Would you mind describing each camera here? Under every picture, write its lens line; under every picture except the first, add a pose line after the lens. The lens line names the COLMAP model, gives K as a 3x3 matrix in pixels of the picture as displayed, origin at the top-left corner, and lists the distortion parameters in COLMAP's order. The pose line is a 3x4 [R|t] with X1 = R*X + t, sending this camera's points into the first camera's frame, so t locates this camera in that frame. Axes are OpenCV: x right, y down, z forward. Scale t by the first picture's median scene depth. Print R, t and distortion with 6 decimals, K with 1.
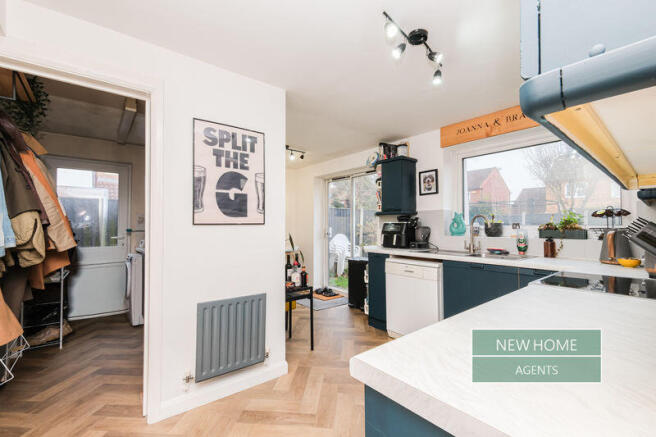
lens RADIAL K [[283.9, 0, 324.7], [0, 283.9, 220.8], [0, 0, 1]] dist [-0.000636, 0.000052]
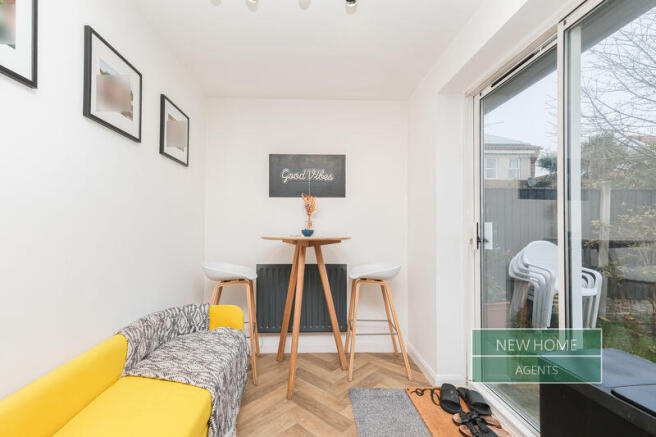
lens RADIAL K [[283.9, 0, 324.7], [0, 283.9, 220.8], [0, 0, 1]] dist [-0.000636, 0.000052]
pose [[0.794331, -0.006402, -0.607451, 0.056532], [0.004068, 0.999978, -0.005218, 0.016514], [0.607472, 0.001674, 0.794340, 0.423167]]
